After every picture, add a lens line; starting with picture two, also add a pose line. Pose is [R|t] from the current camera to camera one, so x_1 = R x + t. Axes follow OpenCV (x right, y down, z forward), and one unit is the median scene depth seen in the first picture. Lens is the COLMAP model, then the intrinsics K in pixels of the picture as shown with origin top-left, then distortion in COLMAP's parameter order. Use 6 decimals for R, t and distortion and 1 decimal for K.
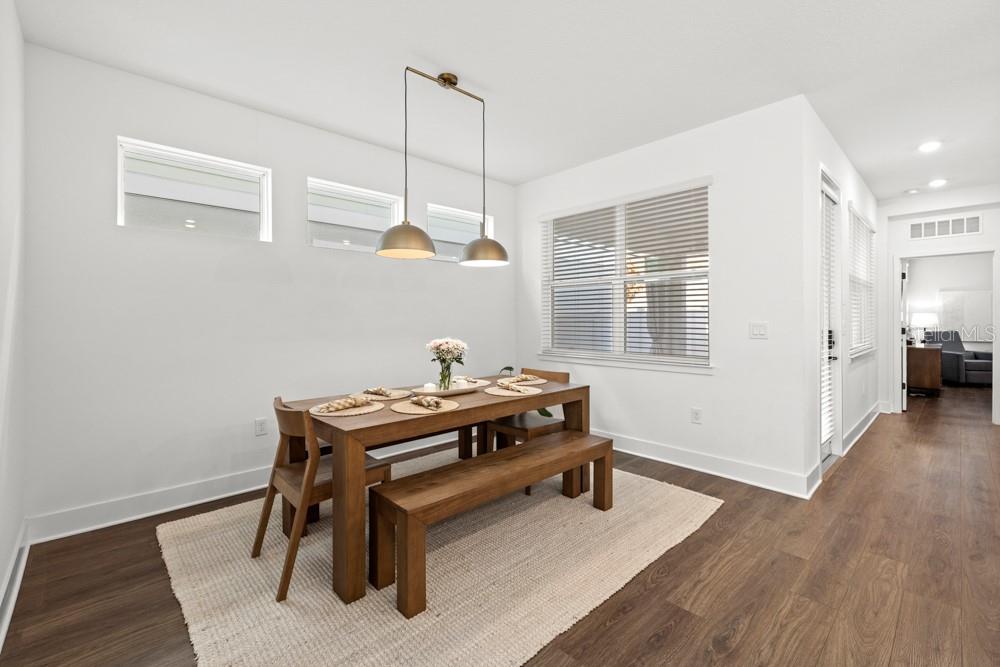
lens RADIAL K [[428.0, 0, 502.9], [0, 428.0, 319.2], [0, 0, 1]] dist [0.002883, -0.000290]
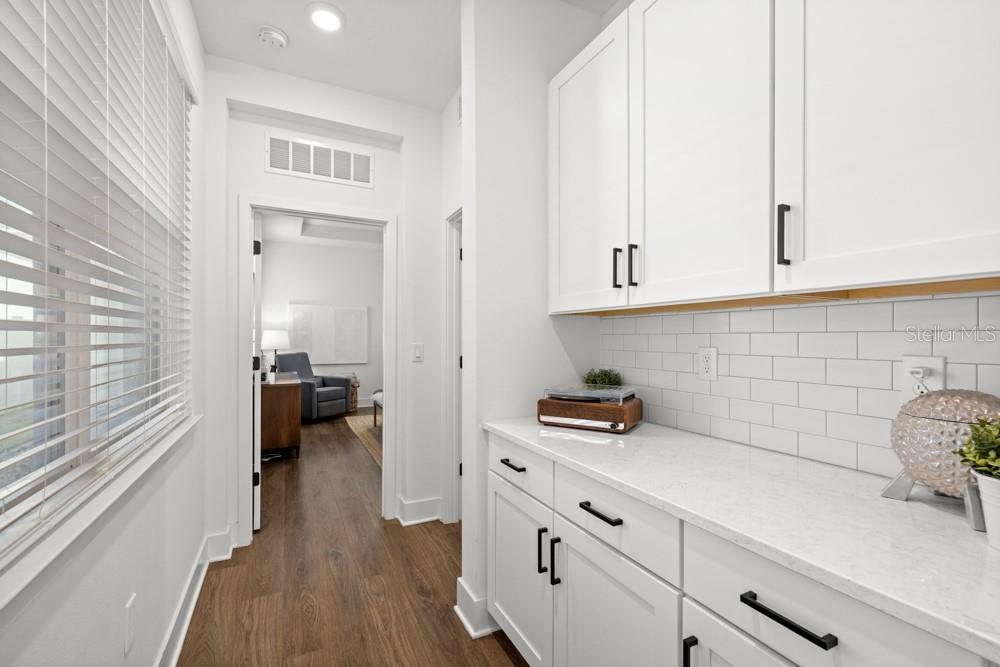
lens RADIAL K [[428.0, 0, 499.1], [0, 428.0, 340.6], [0, 0, 1]] dist [0.002883, -0.000290]
pose [[0.287386, -0.000884, 0.957814, 0.346582], [-0.006281, 0.999976, 0.002808, -0.000259], [-0.957794, -0.006823, 0.287374, 0.377388]]
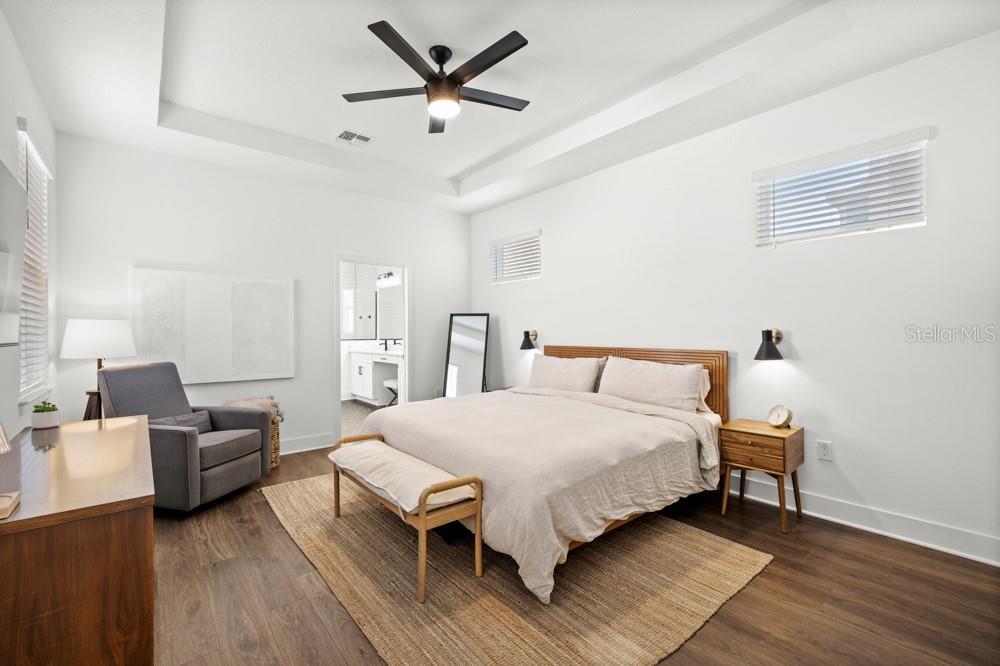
lens RADIAL K [[428.0, 0, 498.1], [0, 428.0, 331.3], [0, 0, 1]] dist [0.002883, -0.000290]
pose [[0.065802, 0.006622, 0.997811, 0.607632], [0.007157, 0.999949, -0.007109, 0.001487], [-0.997807, 0.007609, 0.065751, 0.603542]]
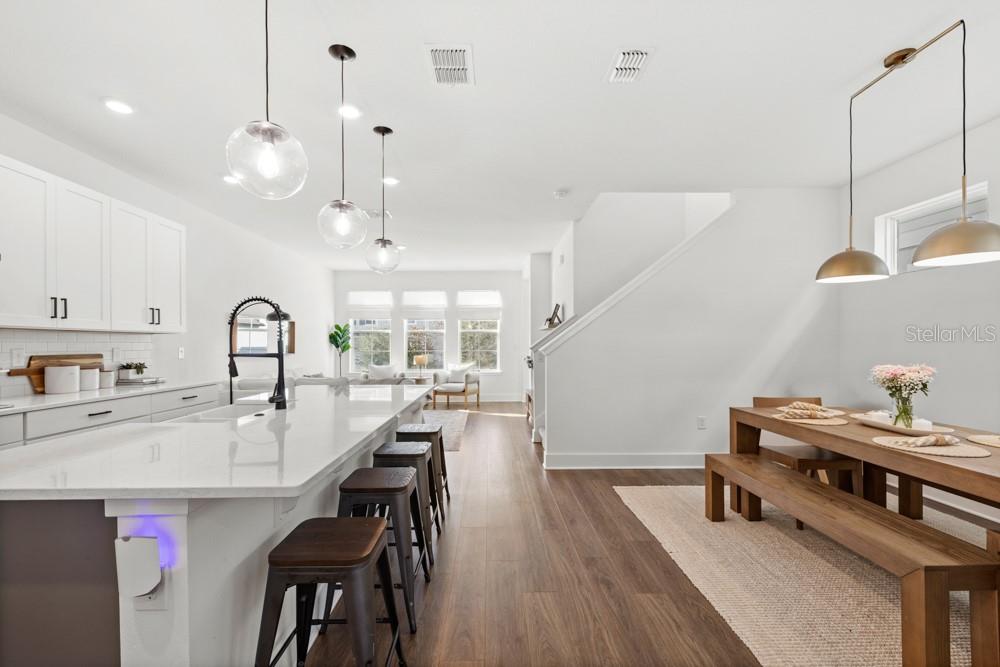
lens RADIAL K [[428.0, 0, 497.2], [0, 428.0, 342.8], [0, 0, 1]] dist [0.002883, -0.000290]
pose [[-0.671903, 0.001738, -0.740637, 1.265725], [0.005487, 0.999981, -0.002632, -0.001719], [0.740619, -0.005832, -0.671900, 1.202256]]
